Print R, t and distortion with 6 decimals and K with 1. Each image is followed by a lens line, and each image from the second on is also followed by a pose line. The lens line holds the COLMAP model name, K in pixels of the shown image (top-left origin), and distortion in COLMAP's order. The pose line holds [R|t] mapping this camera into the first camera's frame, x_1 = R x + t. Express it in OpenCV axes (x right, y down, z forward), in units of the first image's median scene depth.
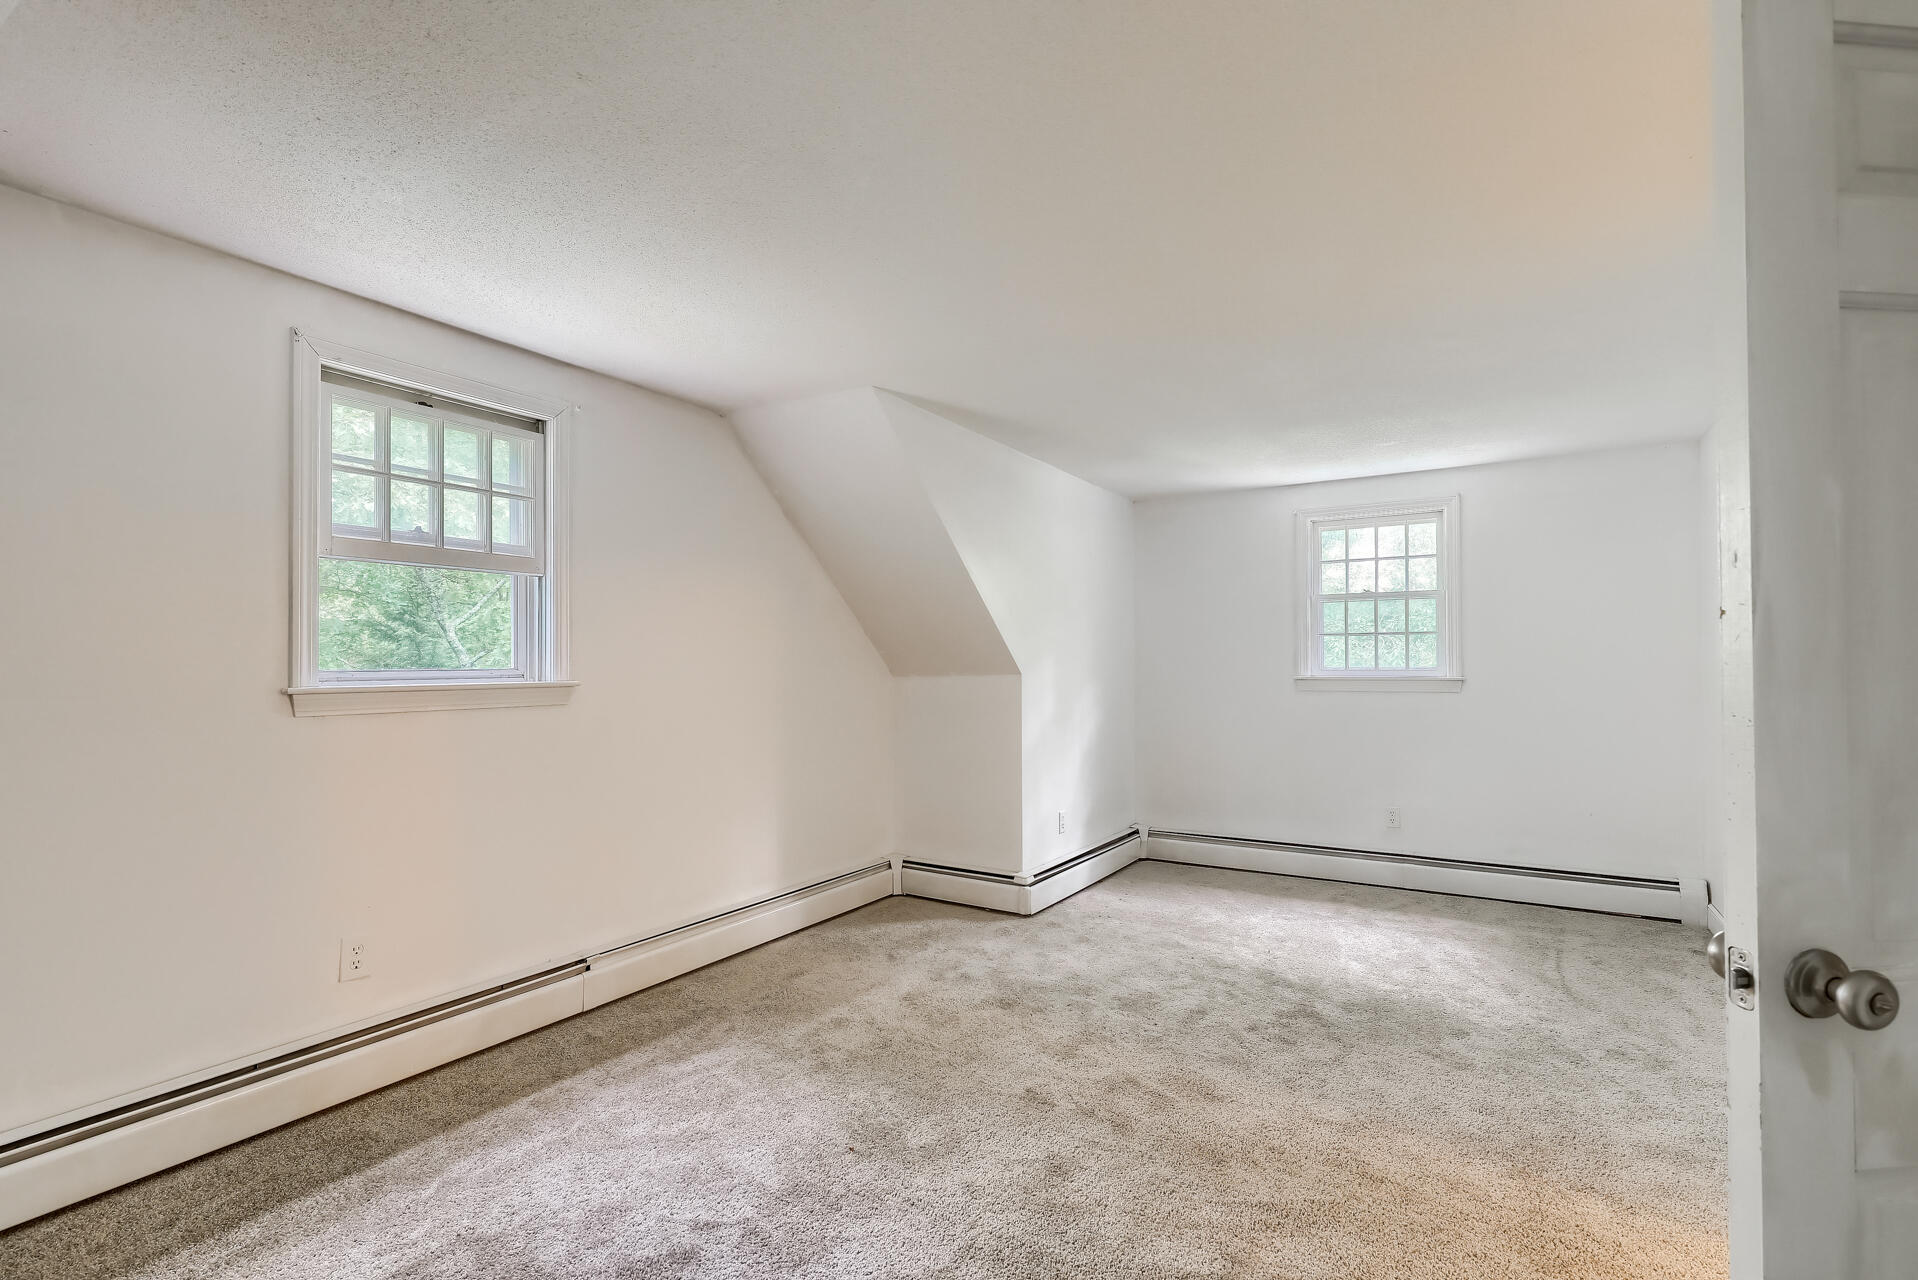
lens RADIAL K [[869.4, 0, 963.9], [0, 869.4, 646.1], [0, 0, 1]] dist [0.001182, -0.000113]
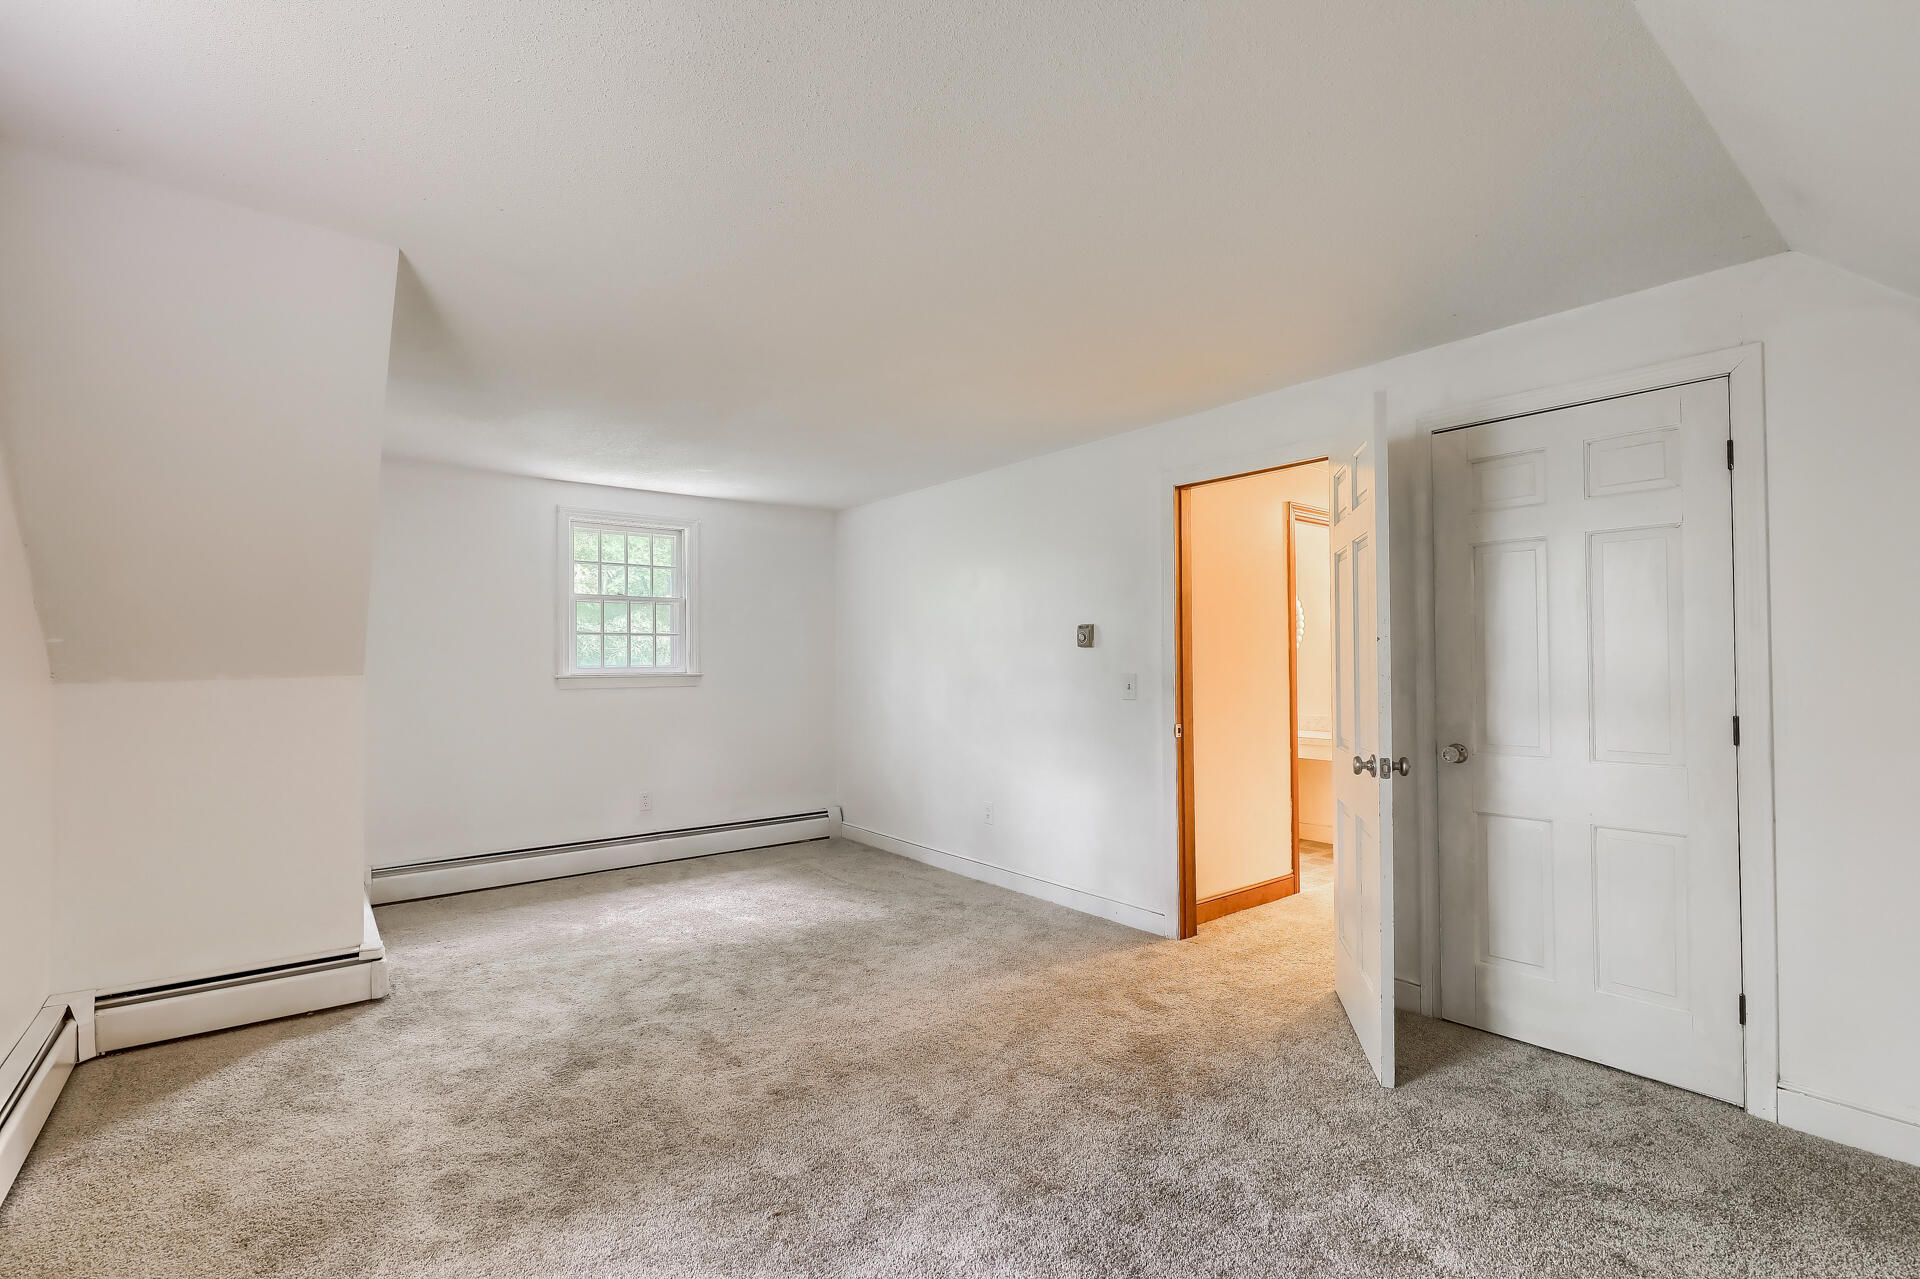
lens RADIAL K [[870.3, 0, 965.4], [0, 870.3, 648.7], [0, 0, 1]] dist [0.001182, -0.000113]
pose [[0.342627, 0.014682, 0.939357, -0.478887], [-0.014332, 0.999843, -0.010399, 0.010310], [-0.939362, -0.009900, 0.342784, 0.284628]]
